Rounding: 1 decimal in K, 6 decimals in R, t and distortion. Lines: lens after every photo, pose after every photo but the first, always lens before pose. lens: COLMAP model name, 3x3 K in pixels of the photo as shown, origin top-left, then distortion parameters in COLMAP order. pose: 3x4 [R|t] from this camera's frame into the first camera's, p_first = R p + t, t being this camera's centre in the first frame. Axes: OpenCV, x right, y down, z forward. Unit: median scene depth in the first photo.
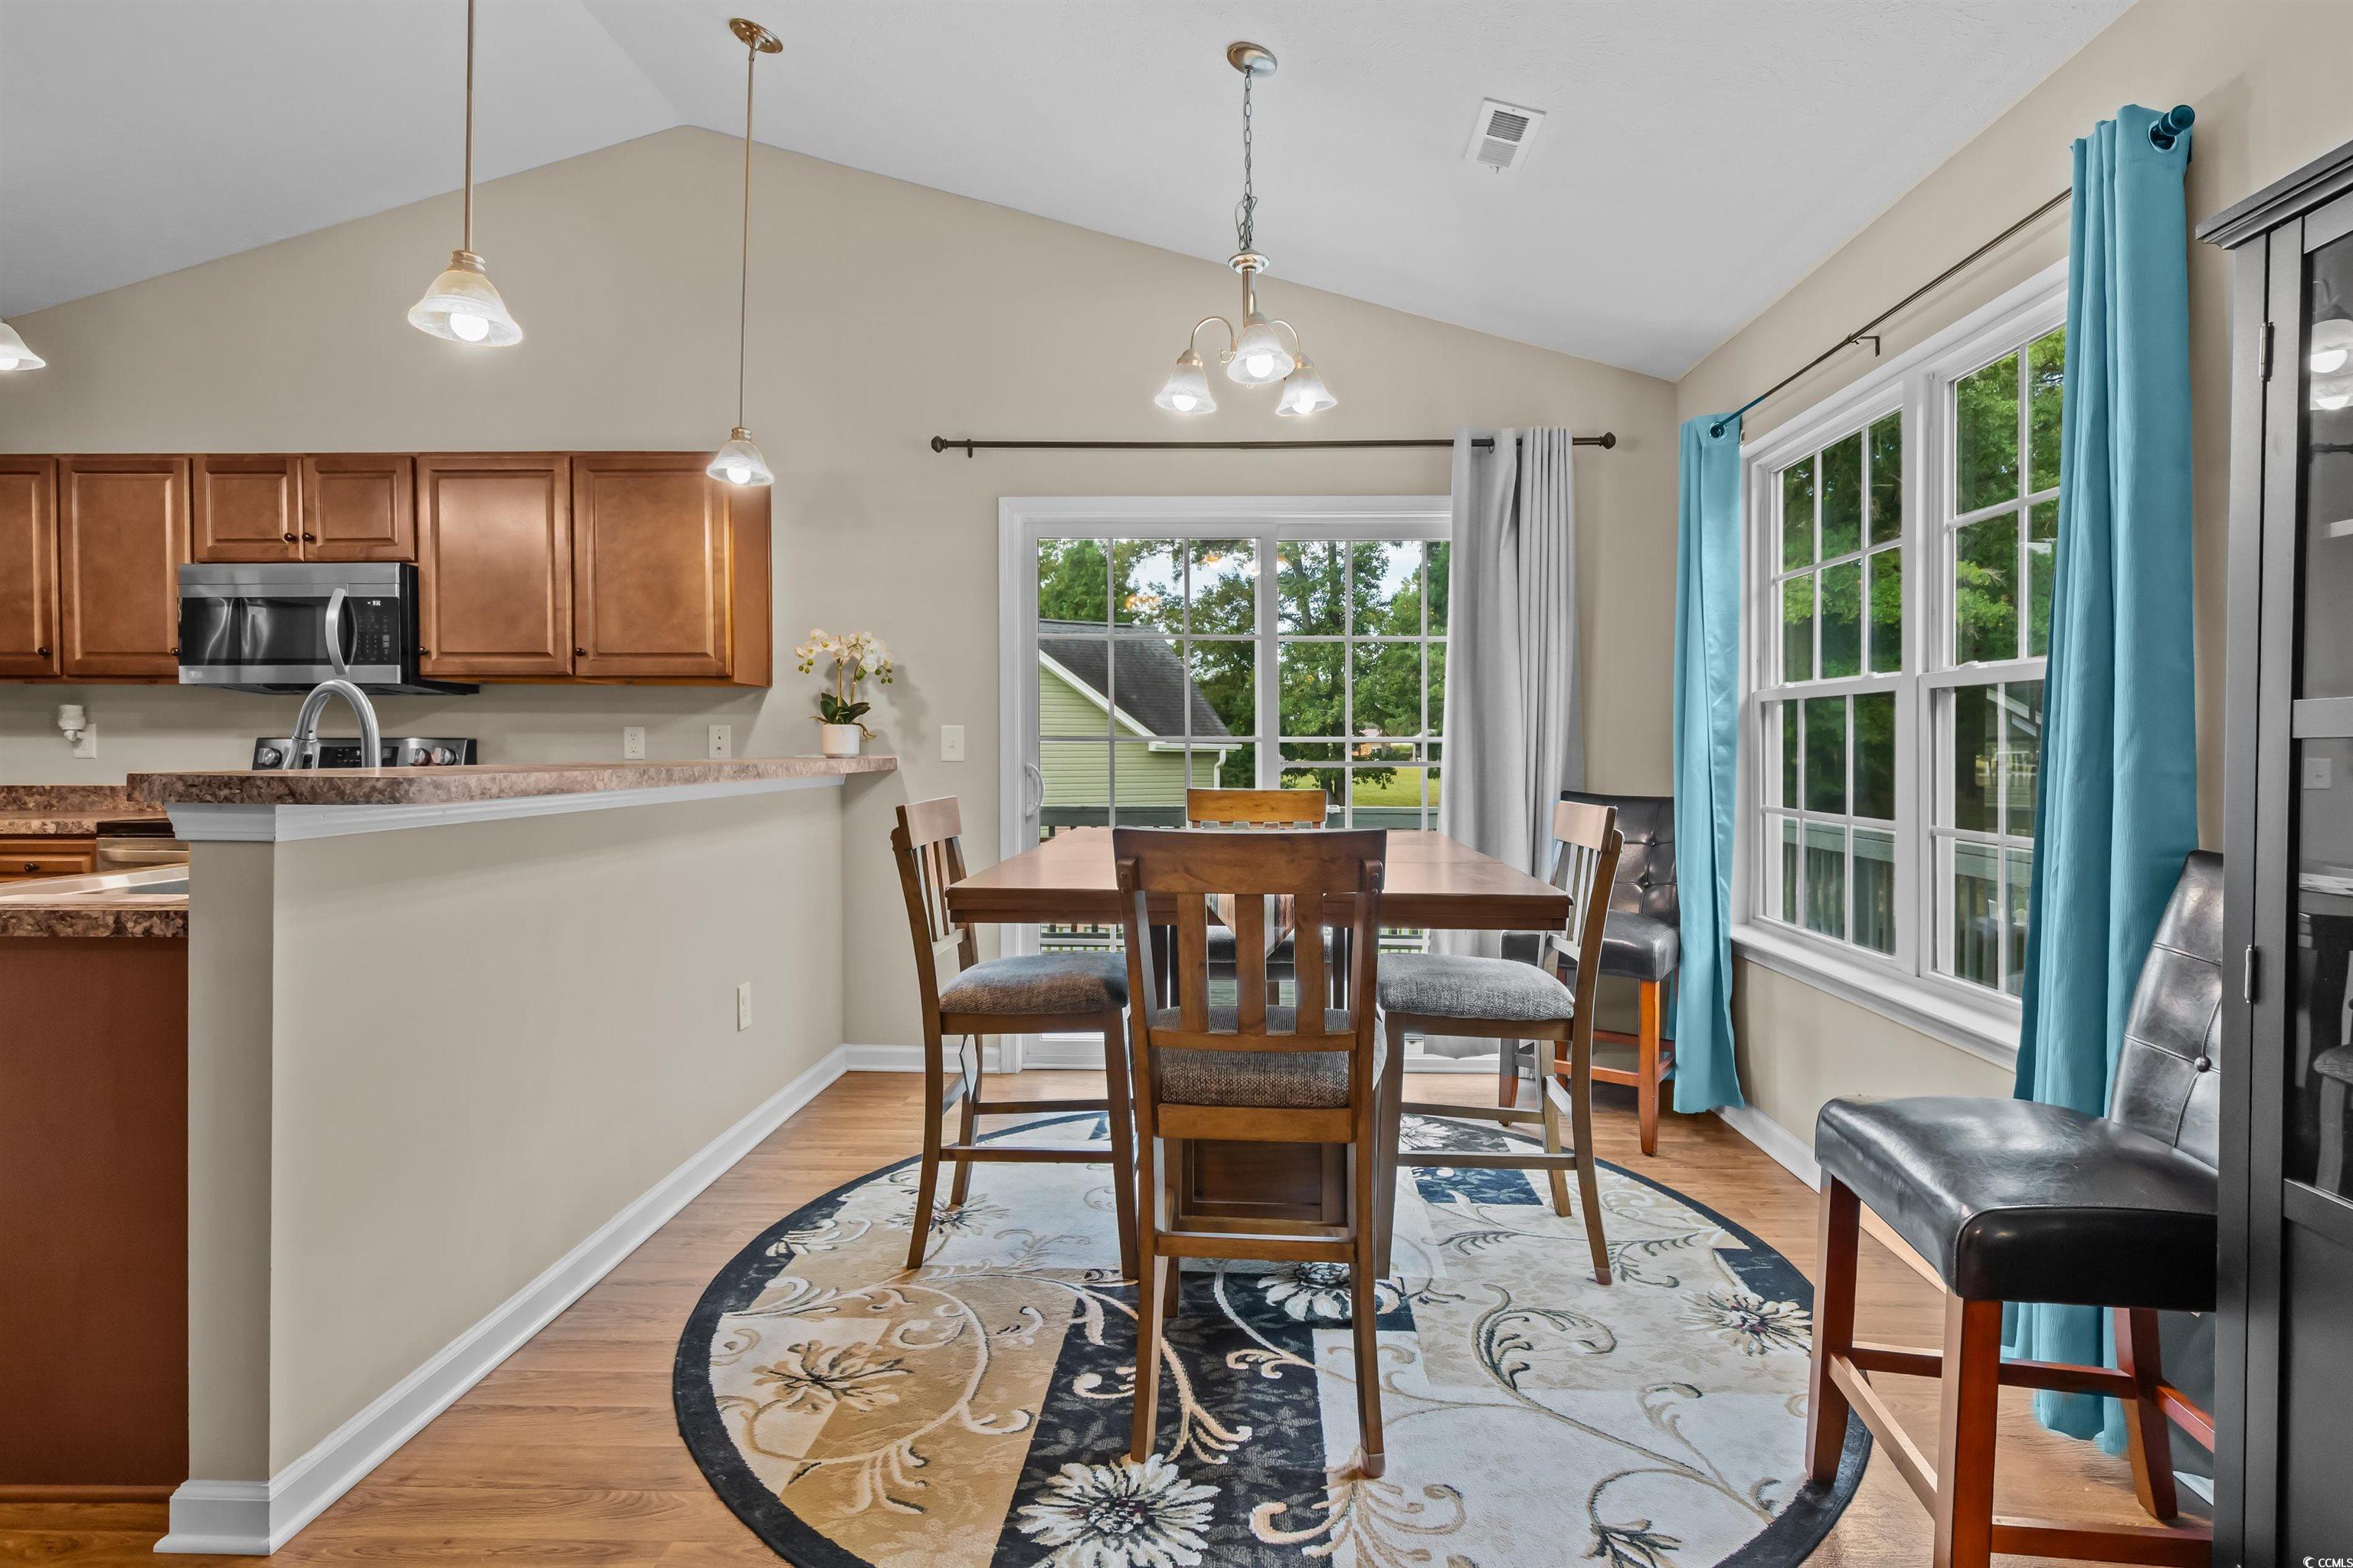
lens RADIAL K [[1225.4, 0, 1176.5], [0, 1225.4, 784.0], [0, 0, 1]] dist [0.004853, 0.001969]
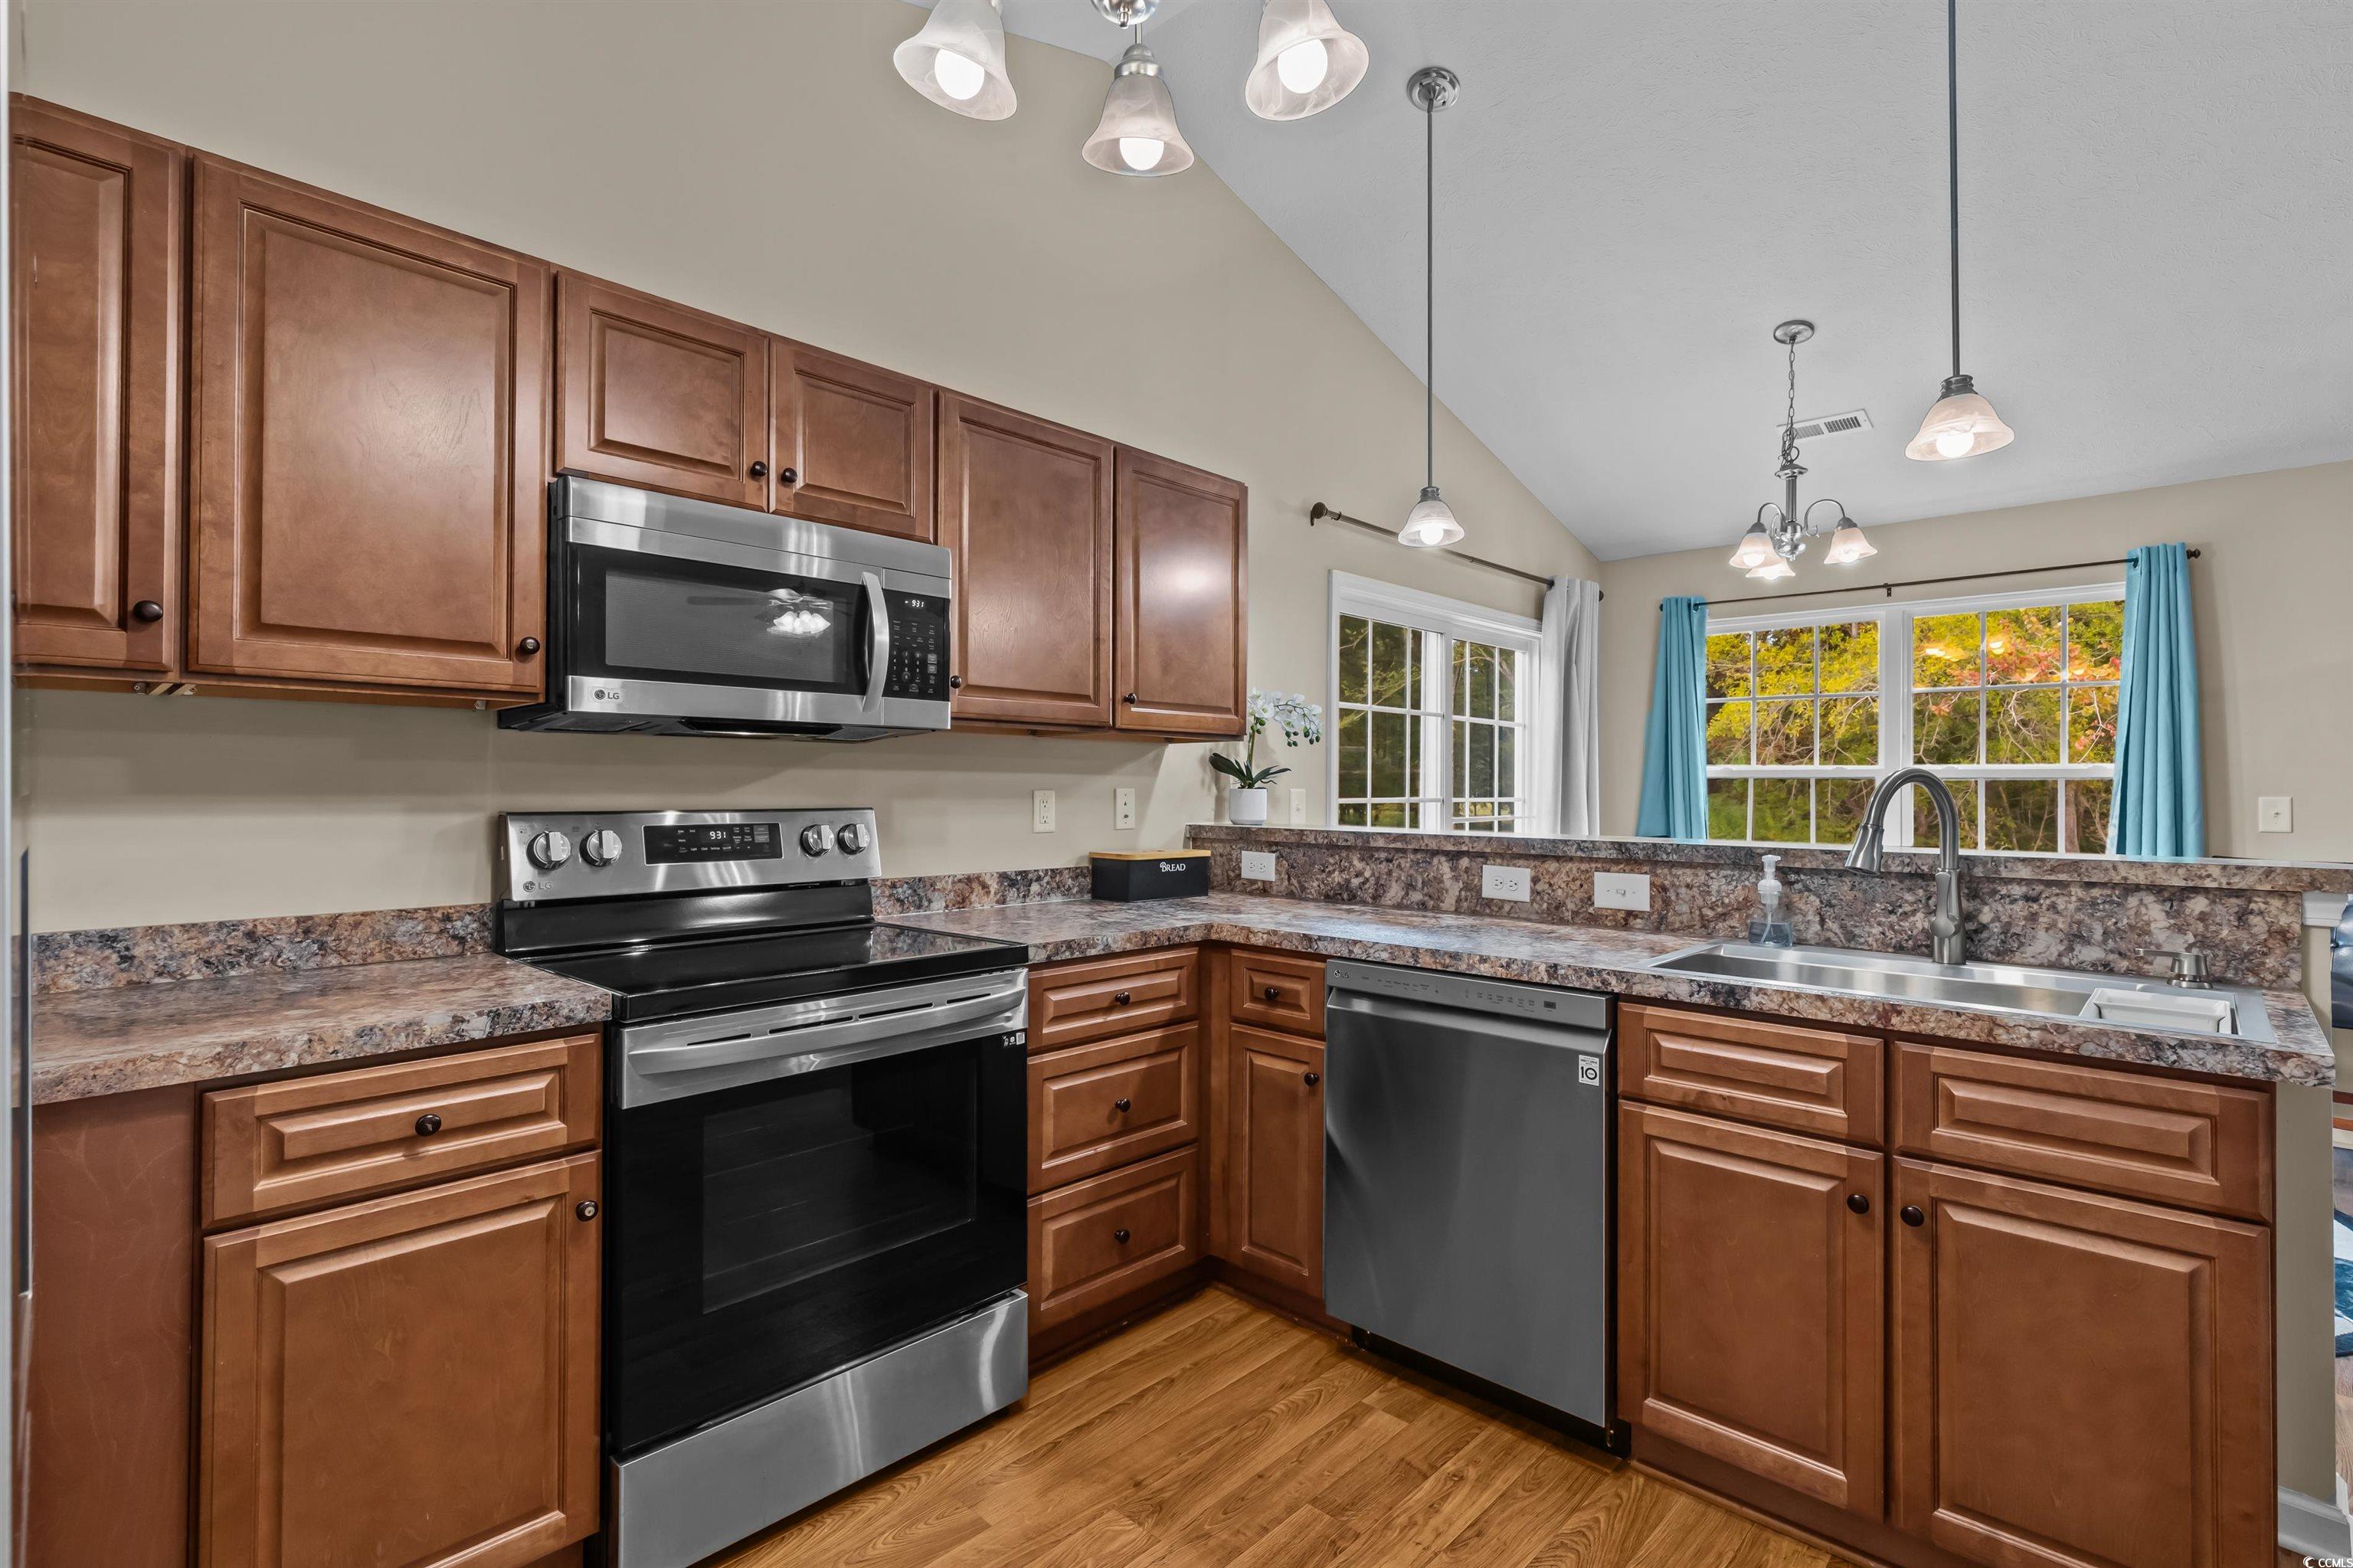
lens RADIAL K [[1088.6, 0, 1176.5], [0, 1088.6, 784.0], [0, 0, 1]] dist [0.001048, -0.000022]
pose [[0.658027, 0.003587, 0.752985, -1.059616], [0.017656, 0.999640, -0.020192, -0.040738], [-0.752787, 0.026582, 0.657727, 0.555936]]
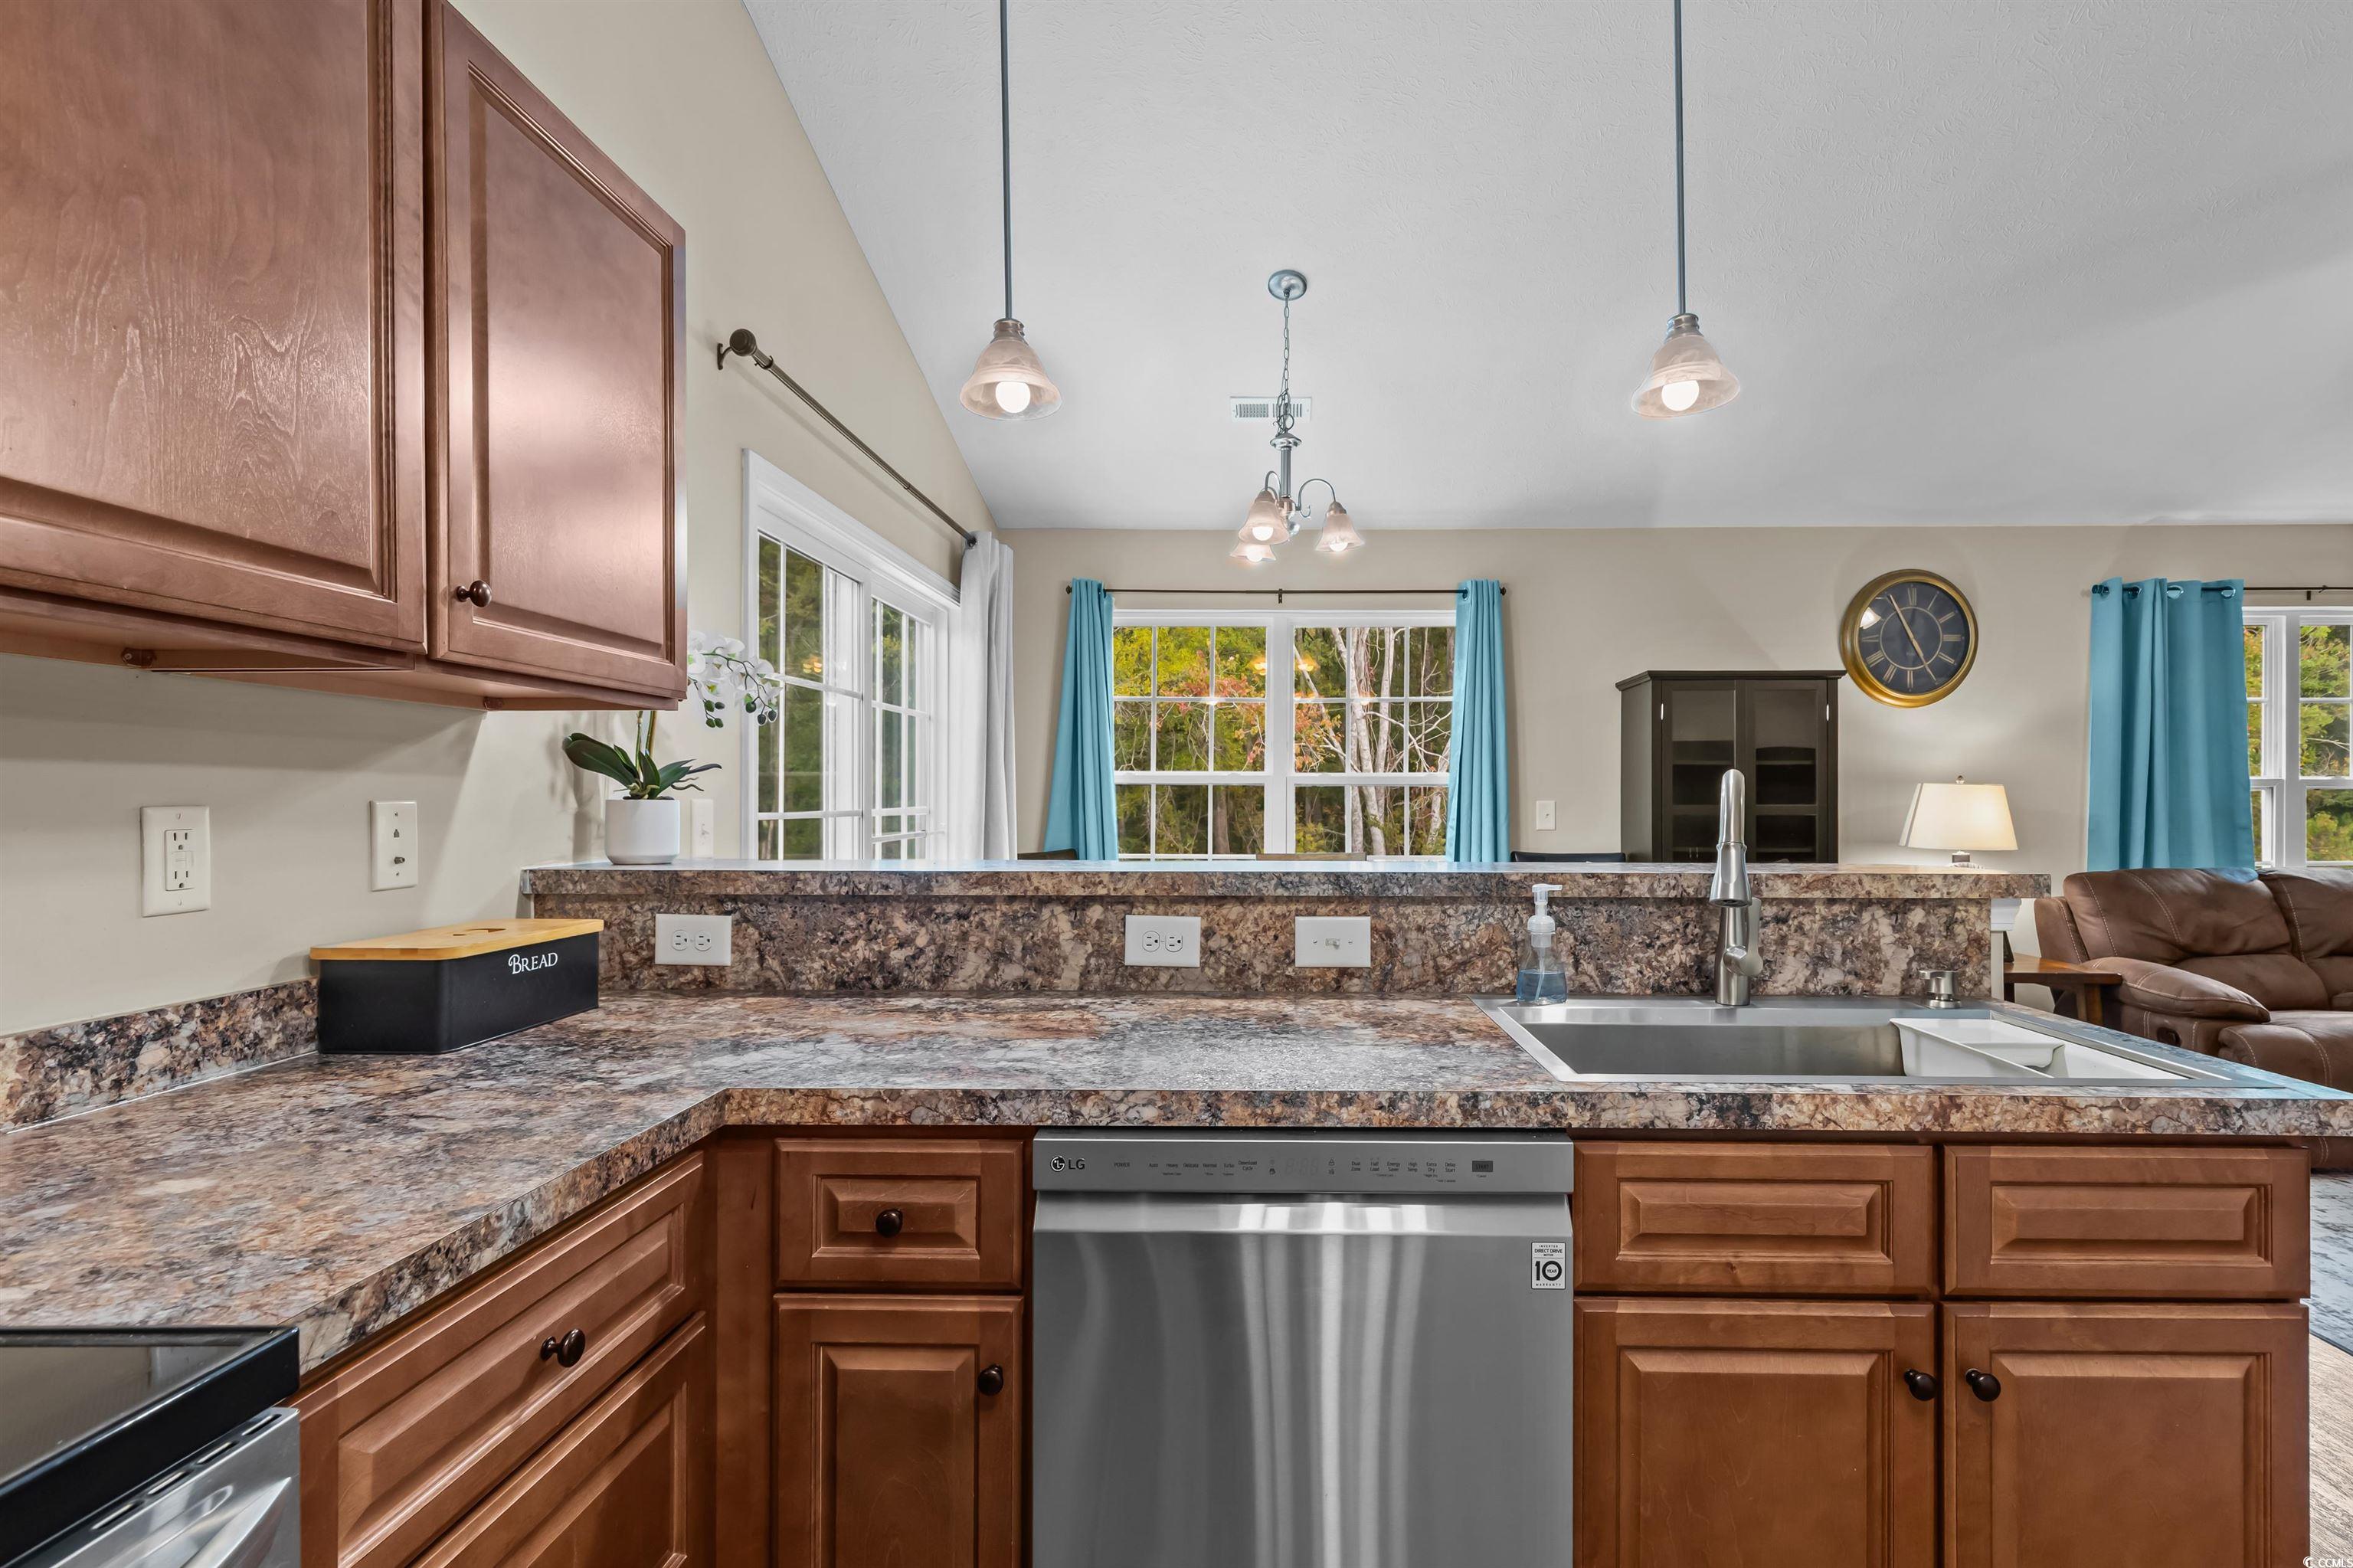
lens RADIAL K [[1109.0, 0, 1213.0], [0, 1109.0, 801.0], [0, 0, 1]] dist [0.010212, -0.000898]
pose [[-0.009401, -0.005895, 0.999938, -0.850624], [0.027230, 0.999610, 0.006149, -0.049489], [-0.999585, 0.027286, -0.009237, 0.856873]]
